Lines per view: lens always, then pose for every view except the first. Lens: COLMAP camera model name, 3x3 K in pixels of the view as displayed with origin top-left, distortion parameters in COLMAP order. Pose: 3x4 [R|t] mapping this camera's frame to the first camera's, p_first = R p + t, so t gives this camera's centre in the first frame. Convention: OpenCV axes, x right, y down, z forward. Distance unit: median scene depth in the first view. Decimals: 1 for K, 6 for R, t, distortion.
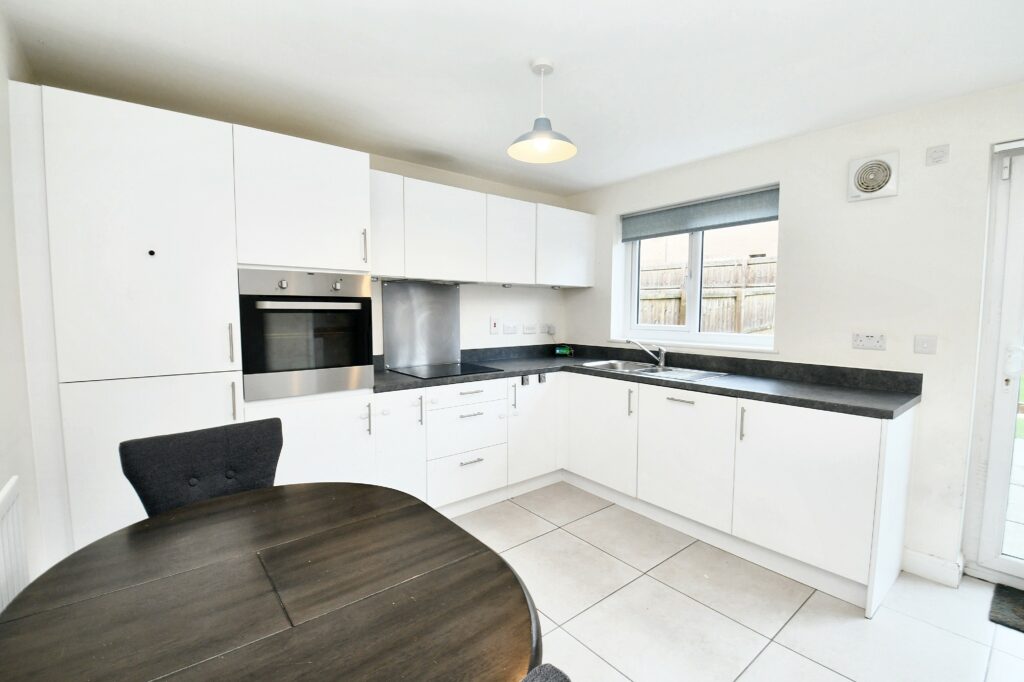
lens RADIAL K [[451.2, 0, 511.7], [0, 451.2, 345.6], [0, 0, 1]] dist [-0.014490, -0.000983]
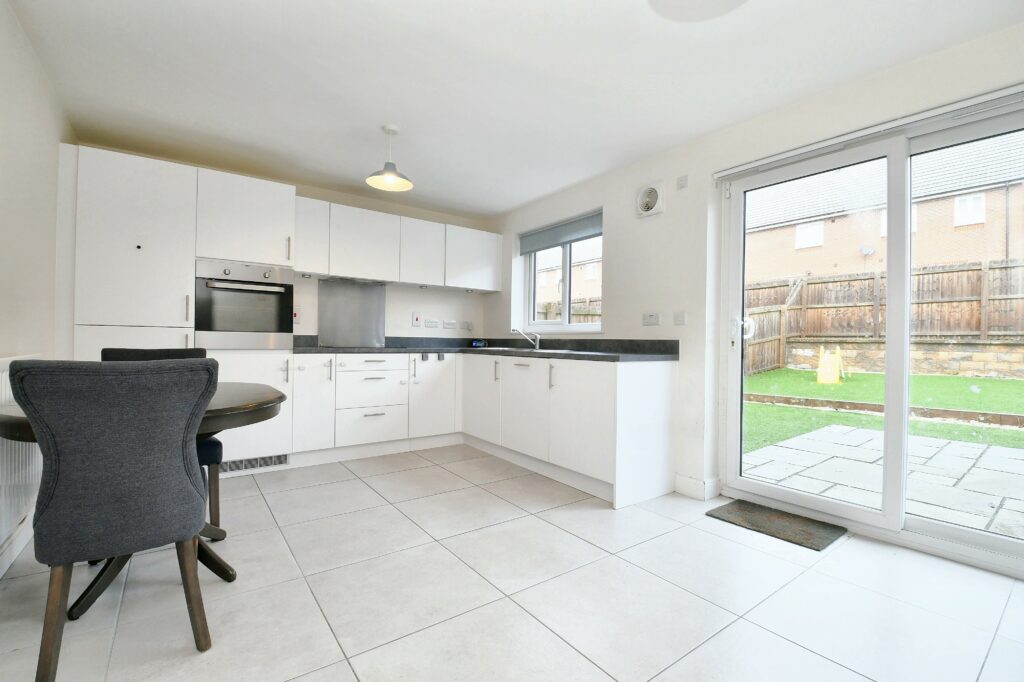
lens RADIAL K [[451.2, 0, 512.9], [0, 451.2, 338.8], [0, 0, 1]] dist [-0.014490, -0.000983]
pose [[0.999134, 0.012678, -0.039633, 0.338385], [-0.015934, 0.996428, -0.082930, 0.130874], [0.038440, 0.083490, 0.995767, -0.284723]]
